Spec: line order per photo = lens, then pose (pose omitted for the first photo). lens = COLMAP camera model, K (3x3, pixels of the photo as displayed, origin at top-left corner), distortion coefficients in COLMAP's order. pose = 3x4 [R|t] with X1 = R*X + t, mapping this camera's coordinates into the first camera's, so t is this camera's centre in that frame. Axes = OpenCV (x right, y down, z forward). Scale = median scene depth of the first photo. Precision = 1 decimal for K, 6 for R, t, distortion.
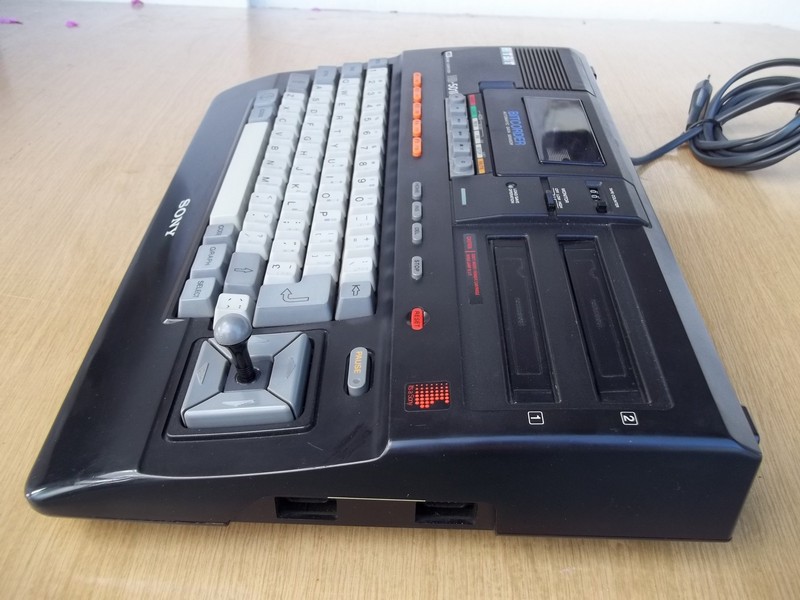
lens RADIAL K [[765.6, 0, 419.9], [0, 765.6, 299.9], [0, 0, 1]] dist [-0.011172, 0.002533]
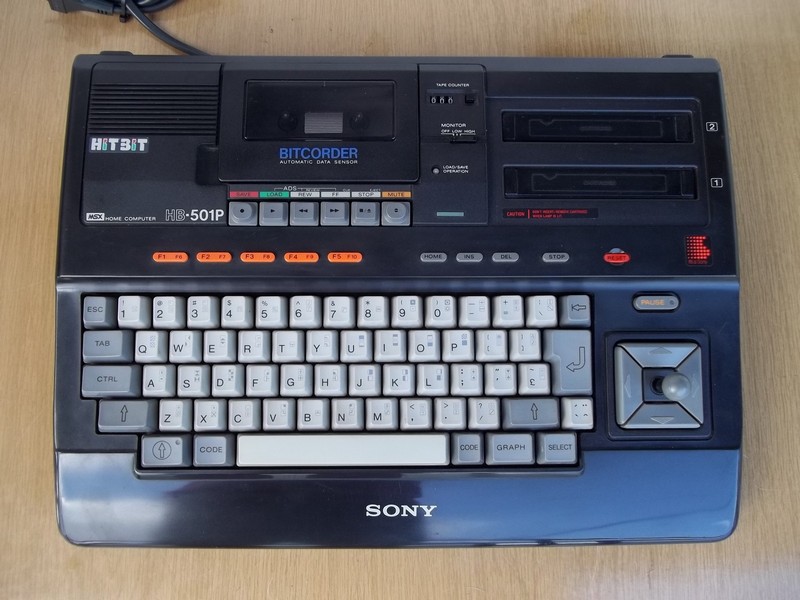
lens RADIAL K [[770.0, 0, 398.6], [0, 770.0, 297.7], [0, 0, 1]] dist [-0.021140, 0.022463]
pose [[-0.004077, -0.982423, 0.186624, -0.261396], [0.608943, 0.145594, 0.779738, -1.009167], [-0.793204, 0.116822, 0.597646, 0.421986]]
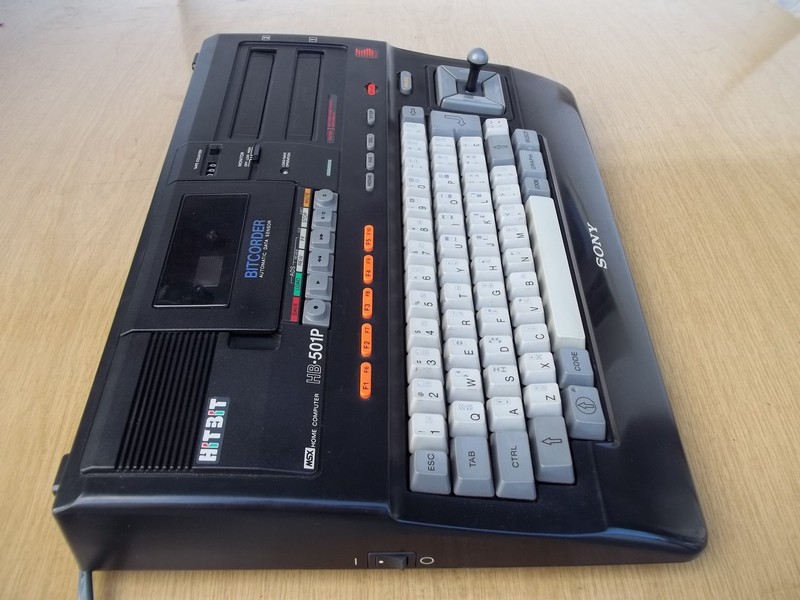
lens RADIAL K [[770.0, 0, 398.6], [0, 770.0, 297.7], [0, 0, 1]] dist [-0.021140, 0.022463]
pose [[-0.998748, -0.025203, -0.043212, -0.002093], [-0.045042, 0.077266, 0.995993, -1.270504], [-0.021763, 0.996692, -0.078305, 1.280954]]
